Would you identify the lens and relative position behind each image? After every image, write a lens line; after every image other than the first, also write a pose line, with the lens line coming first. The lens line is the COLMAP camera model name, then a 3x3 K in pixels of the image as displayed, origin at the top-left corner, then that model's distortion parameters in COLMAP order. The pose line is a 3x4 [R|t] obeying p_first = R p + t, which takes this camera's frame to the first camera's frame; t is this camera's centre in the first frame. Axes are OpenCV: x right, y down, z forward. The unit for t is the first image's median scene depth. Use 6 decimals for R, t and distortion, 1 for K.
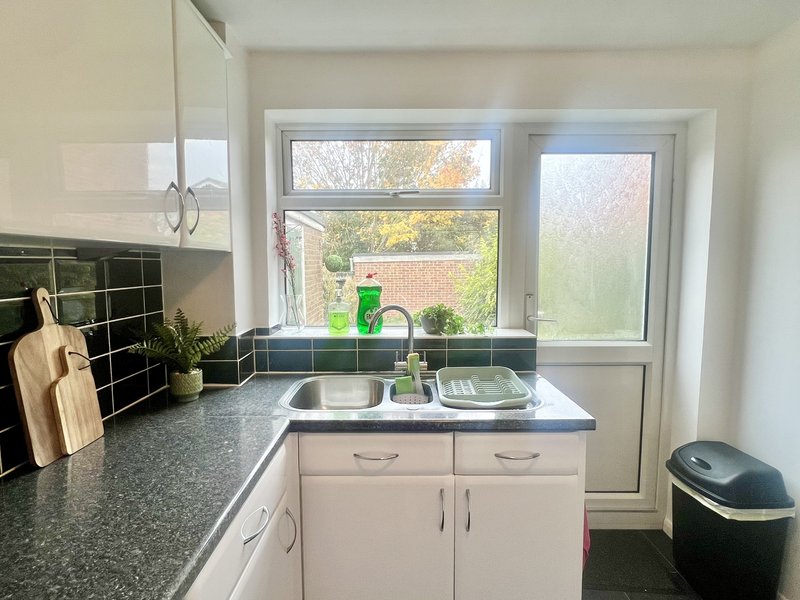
lens RADIAL K [[429.2, 0, 400.0], [0, 429.2, 300.0], [0, 0, 1]] dist [0.000143, -0.000329]
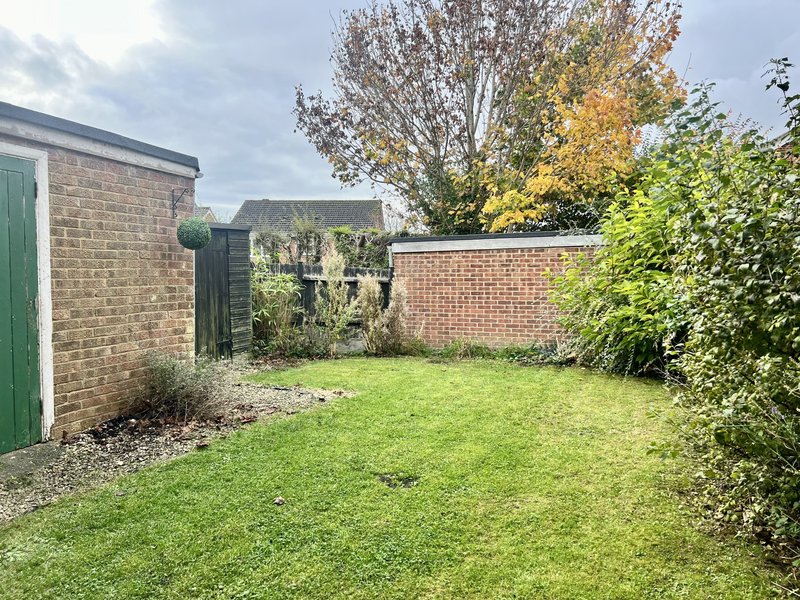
lens RADIAL K [[603.4, 0, 402.4], [0, 603.4, 303.6], [0, 0, 1]] dist [0.040816, -0.045289]
pose [[0.927419, 0.021189, -0.373424, 1.237859], [-0.037304, 0.998656, -0.035981, 0.079535], [0.372160, 0.047299, 0.926963, 1.208704]]
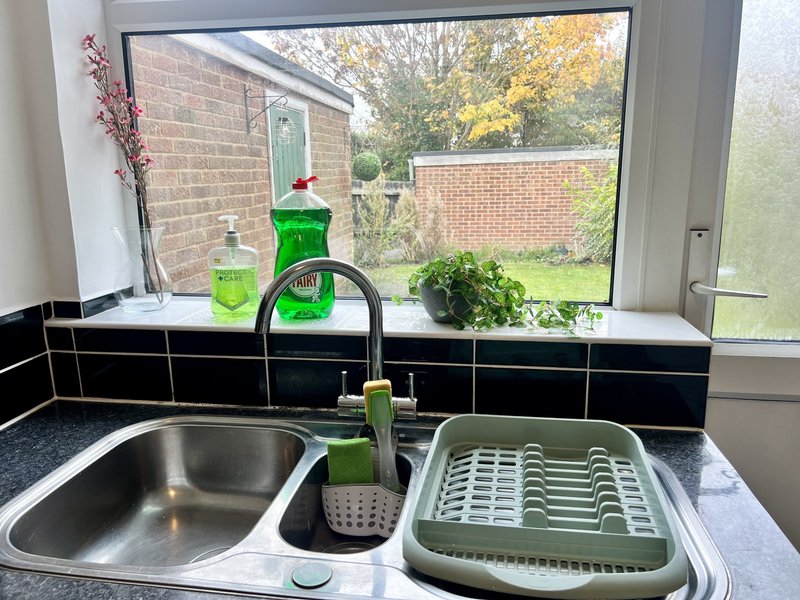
lens RADIAL K [[603.4, 0, 402.4], [0, 603.4, 303.6], [0, 0, 1]] dist [0.040816, -0.045289]
pose [[0.987376, 0.024855, -0.156429, 0.125255], [-0.003740, 0.990994, 0.133851, -0.019508], [0.158347, -0.131576, 0.978578, 0.415513]]
